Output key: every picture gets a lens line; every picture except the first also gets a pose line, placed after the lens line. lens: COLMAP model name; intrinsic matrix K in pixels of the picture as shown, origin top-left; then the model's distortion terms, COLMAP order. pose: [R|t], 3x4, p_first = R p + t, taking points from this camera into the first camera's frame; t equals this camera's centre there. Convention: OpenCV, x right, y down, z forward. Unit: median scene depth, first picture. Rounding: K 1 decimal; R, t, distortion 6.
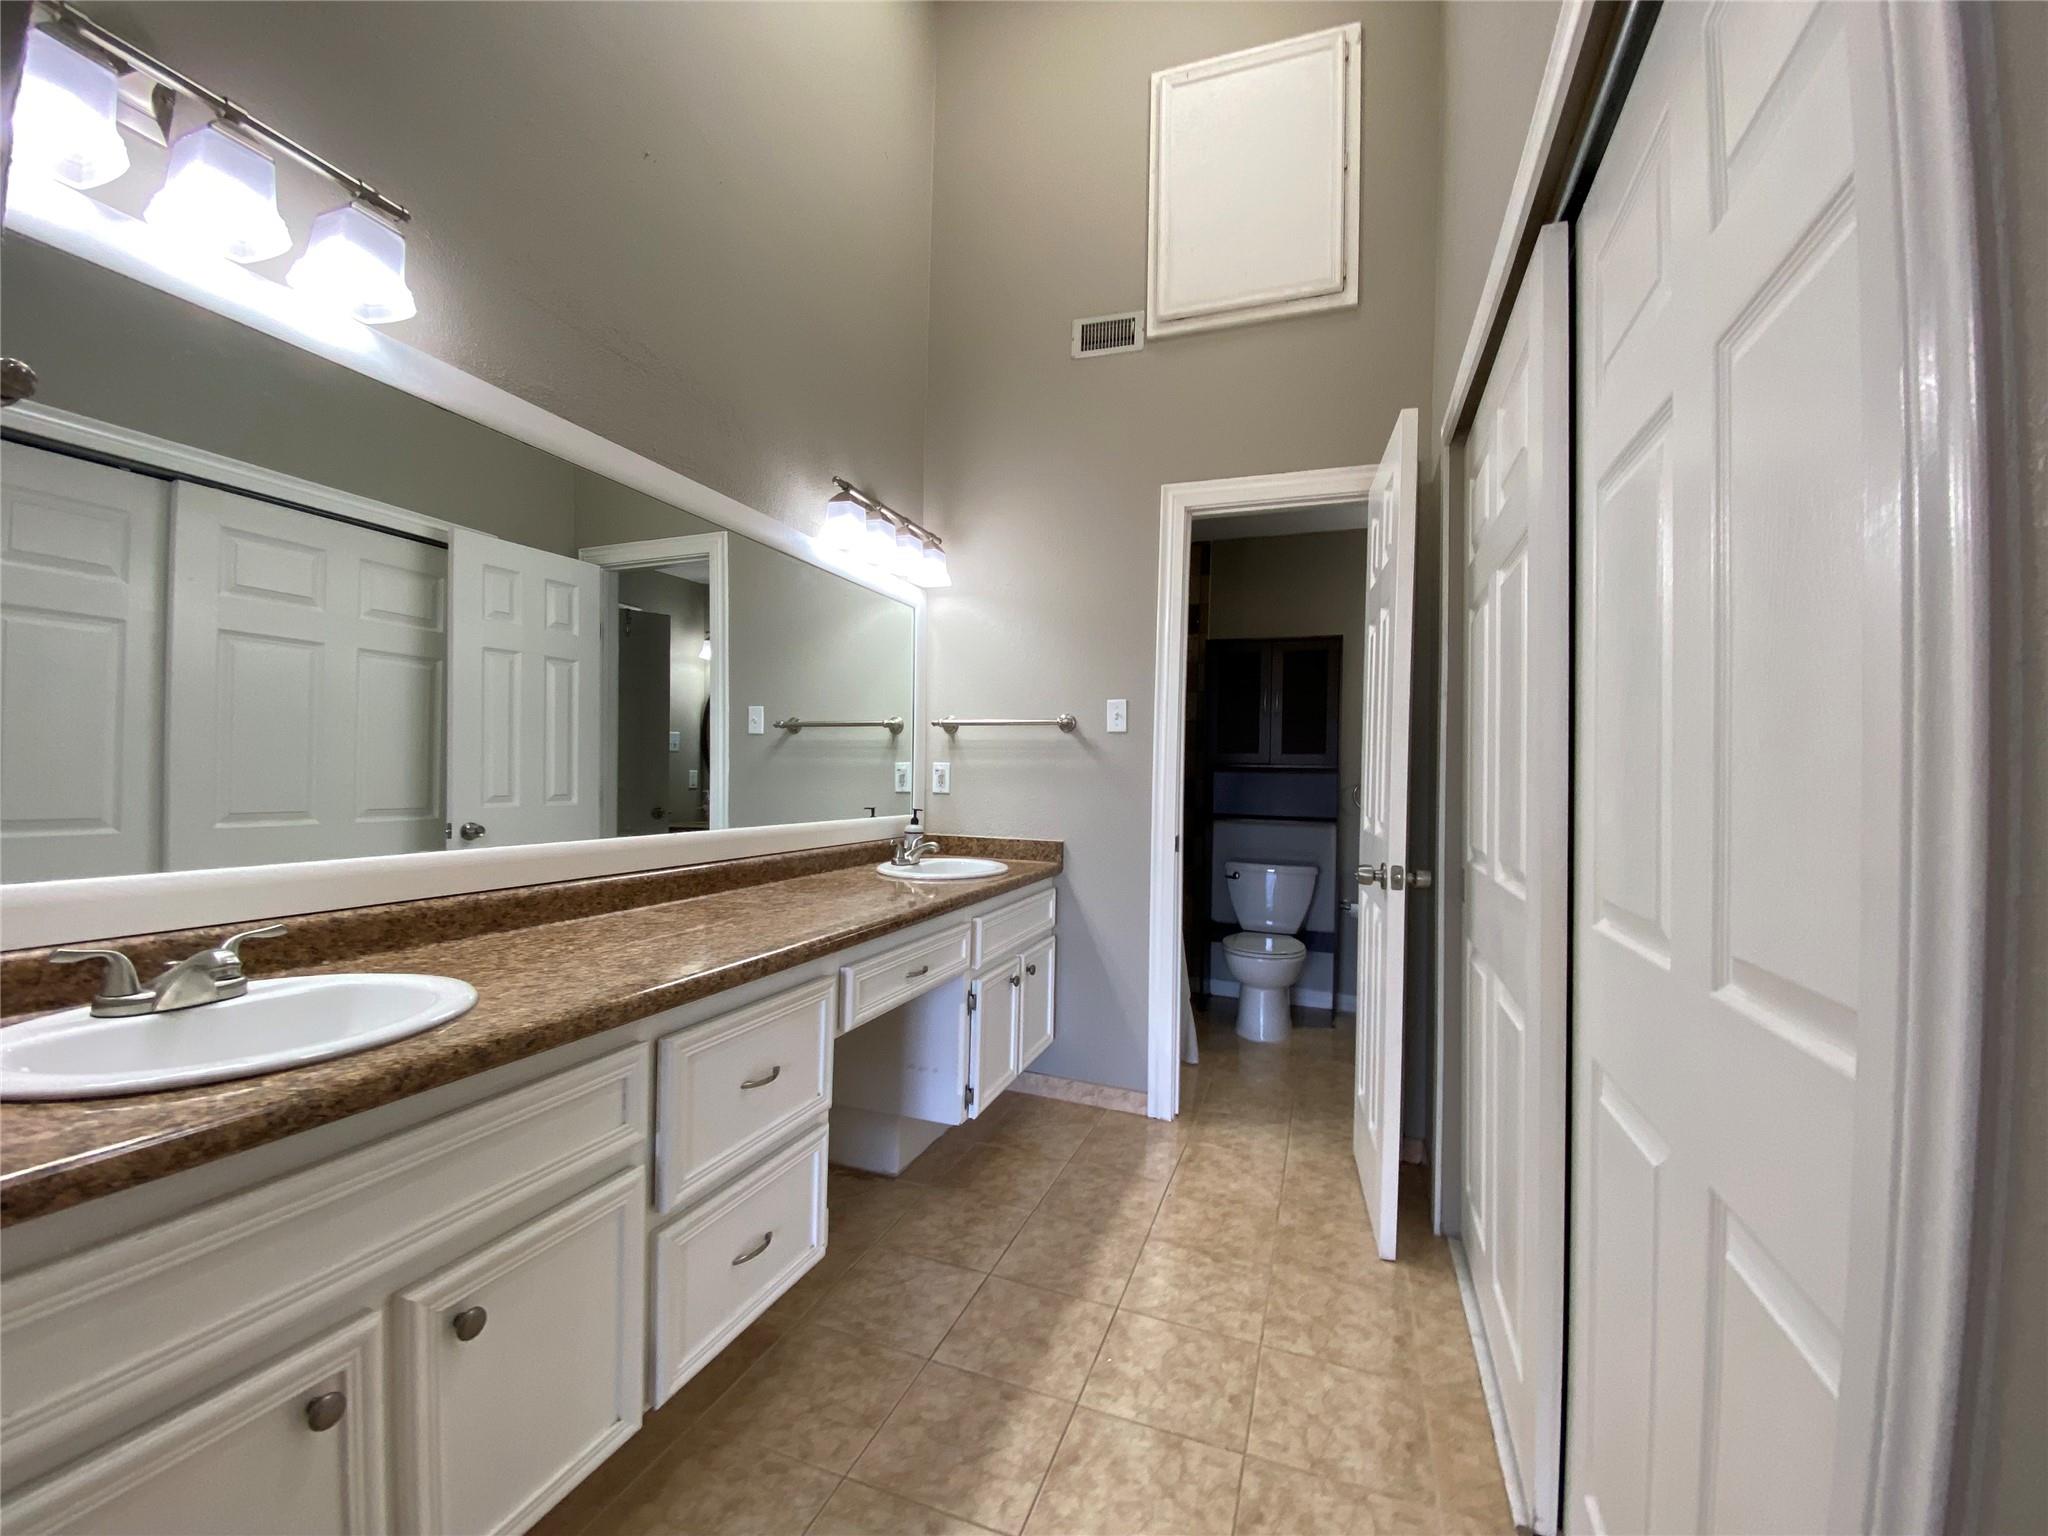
lens RADIAL K [[834.0, 0, 1030.8], [0, 834.0, 775.6], [0, 0, 1]] dist [0.013518, -0.017446]
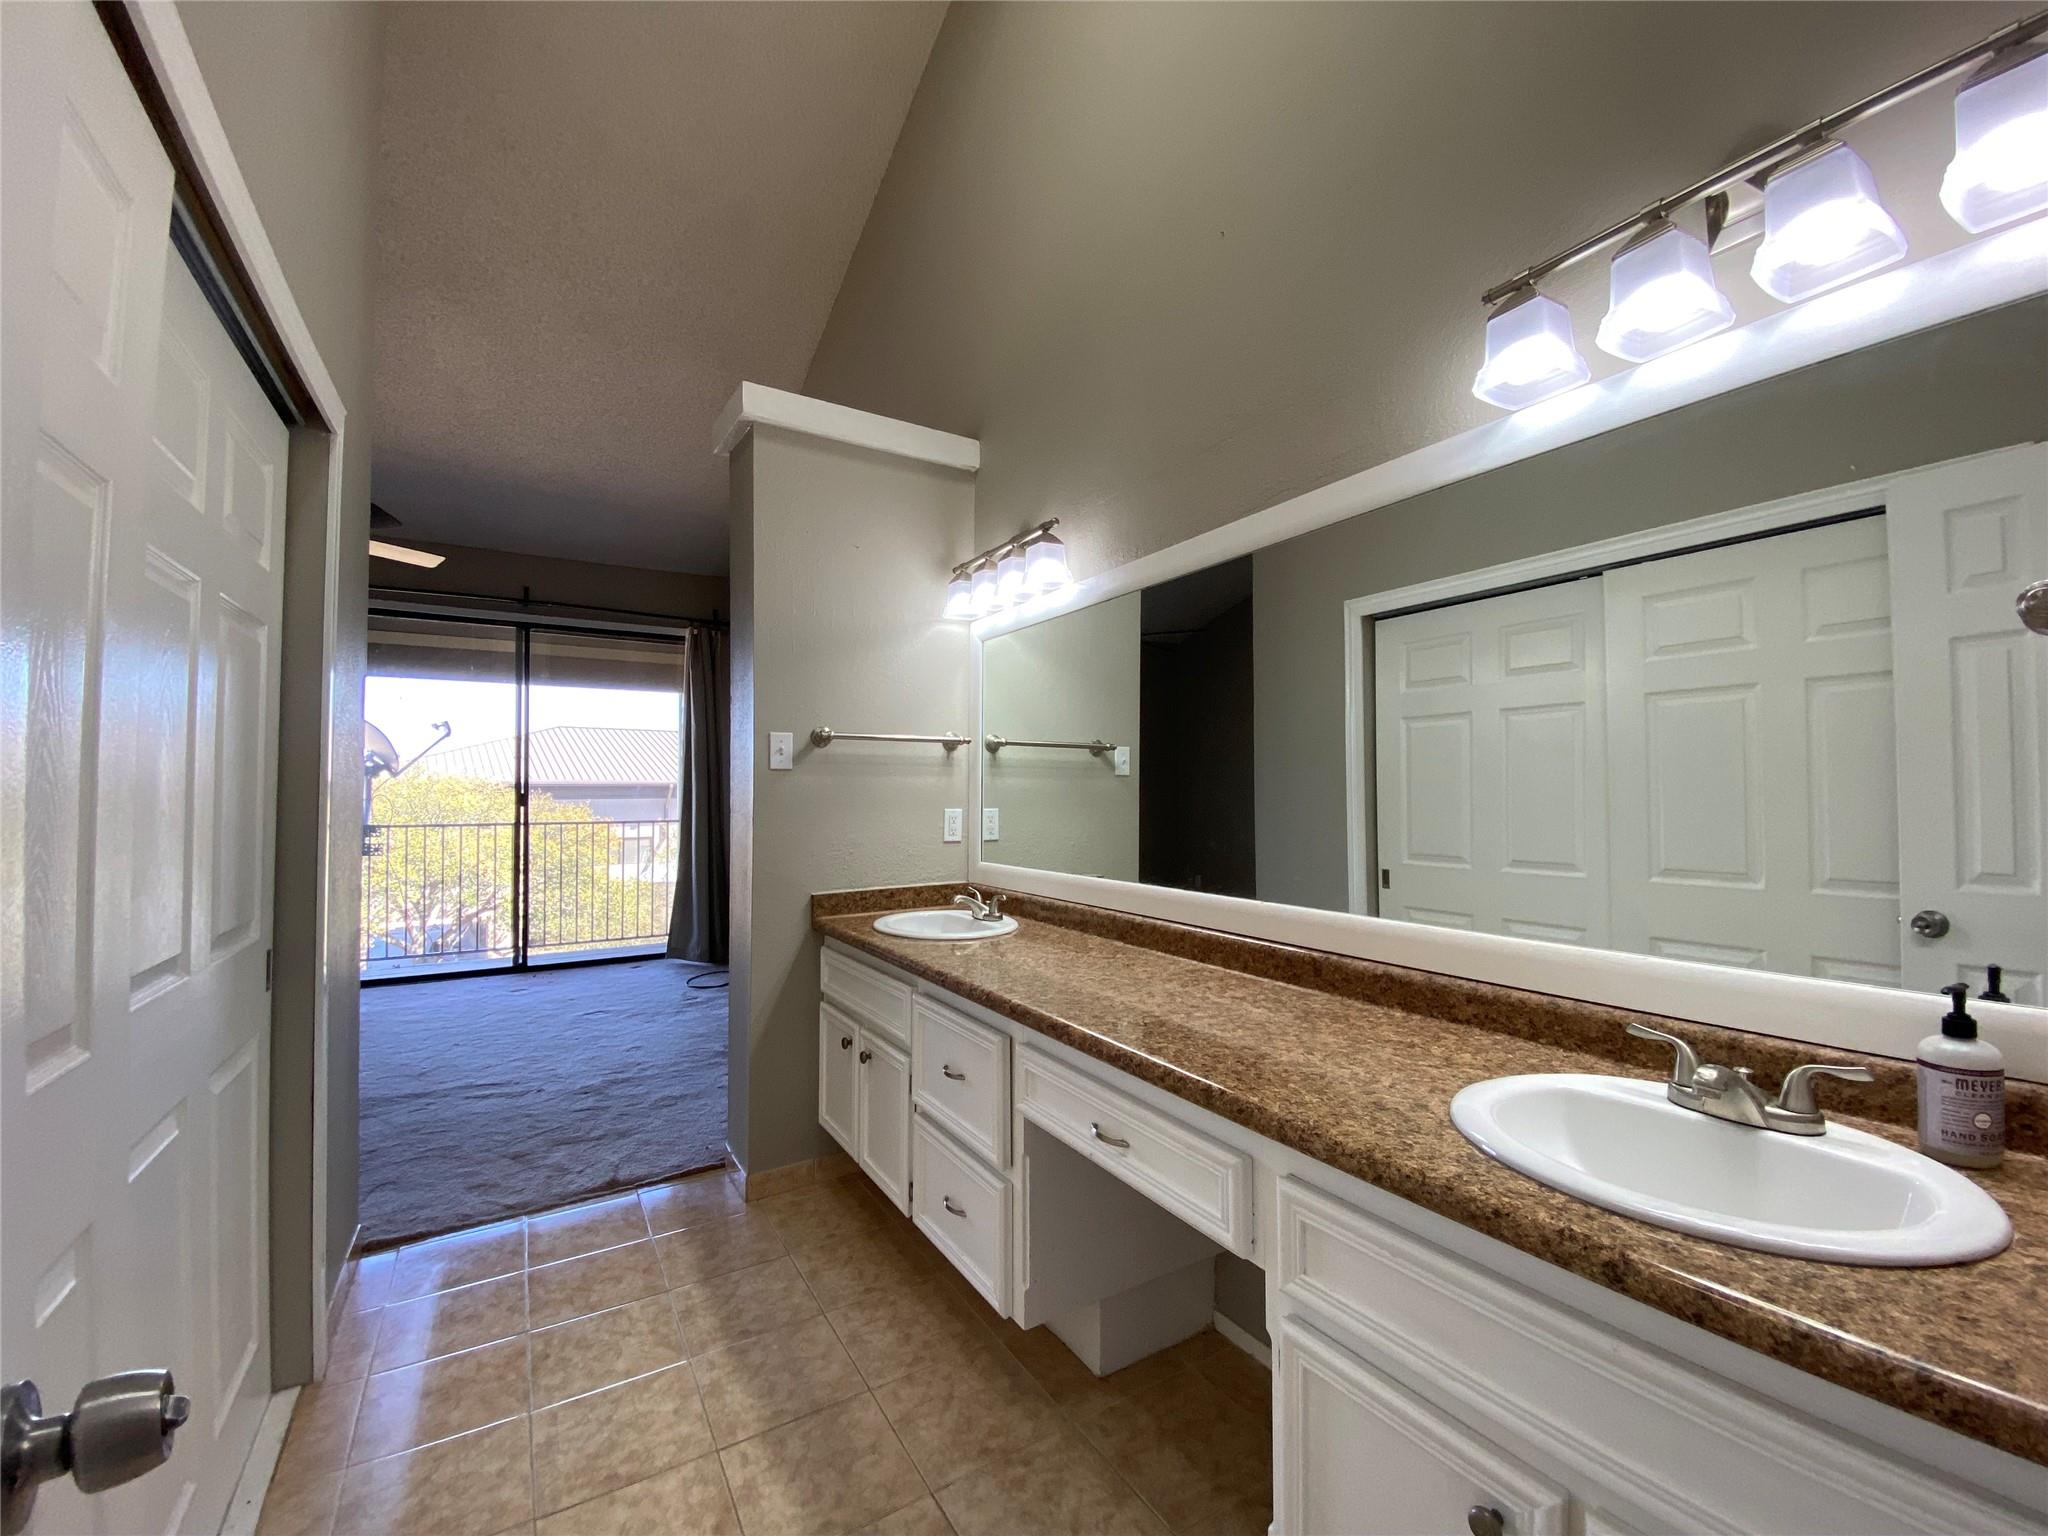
lens RADIAL K [[834.0, 0, 1030.8], [0, 834.0, 775.6], [0, 0, 1]] dist [0.013518, -0.017446]
pose [[-0.621586, -0.034270, -0.782596, 0.461404], [-0.008872, 0.999286, -0.036712, -0.033190], [0.783296, -0.015877, -0.621446, 1.415382]]
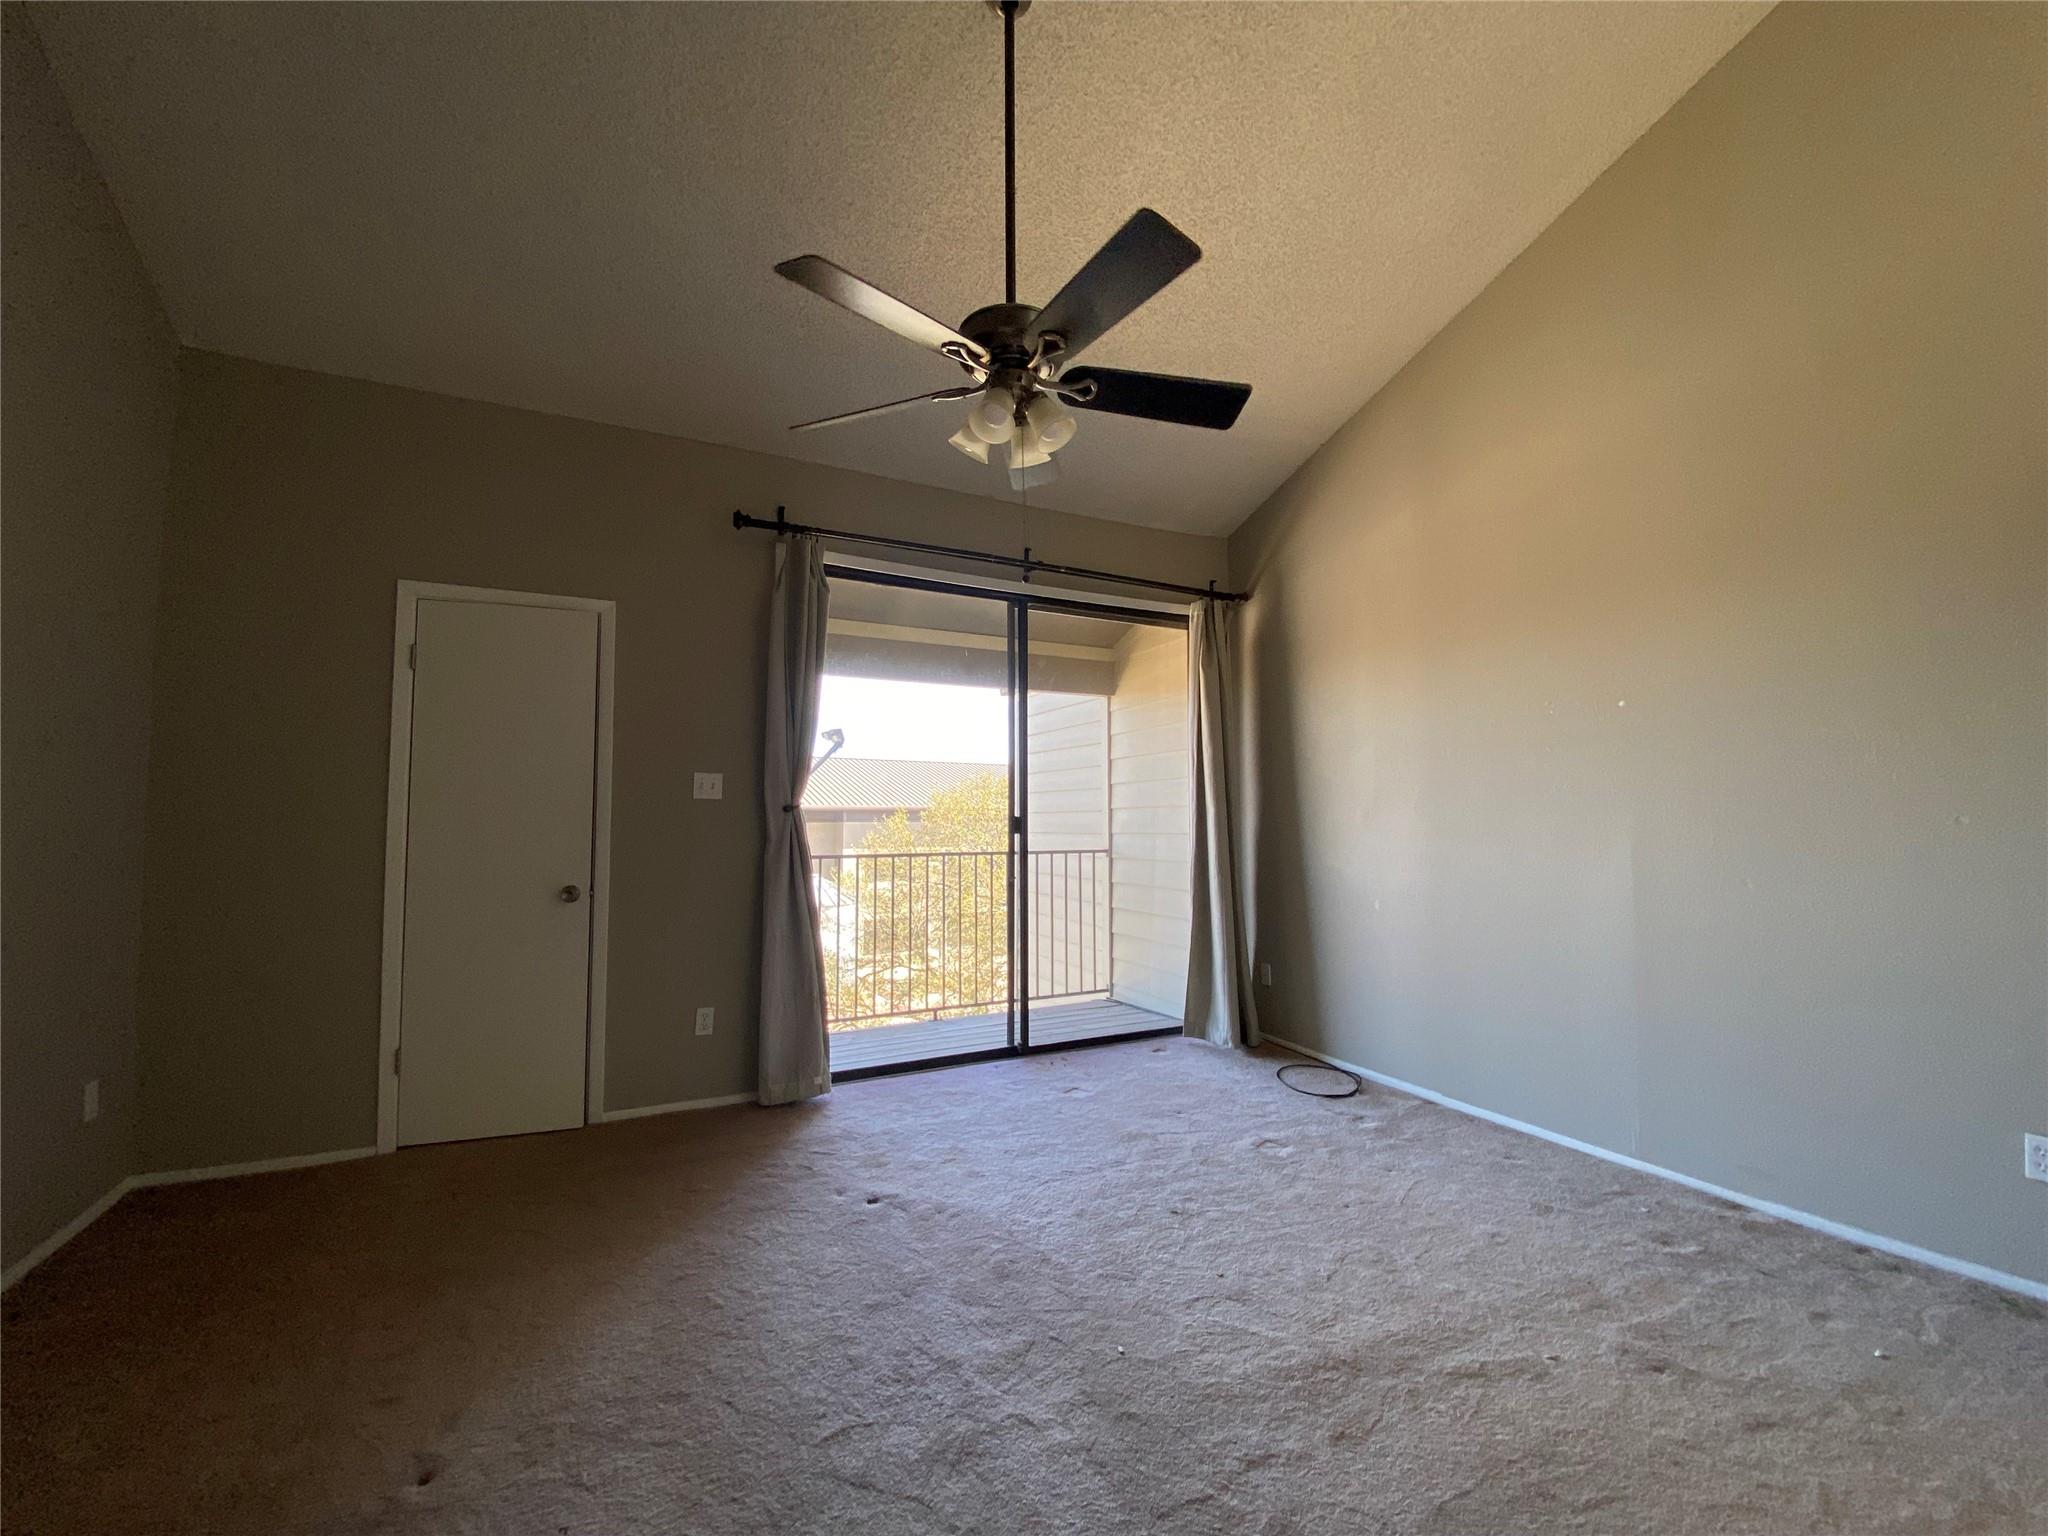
lens RADIAL K [[814.8, 0, 1032.4], [0, 814.8, 755.9], [0, 0, 1]] dist [0.001037, -0.008191]
pose [[-0.689621, -0.086060, -0.719038, 0.828222], [-0.017461, 0.994601, -0.102294, 0.004141], [0.723960, -0.057989, -0.687401, -0.316986]]
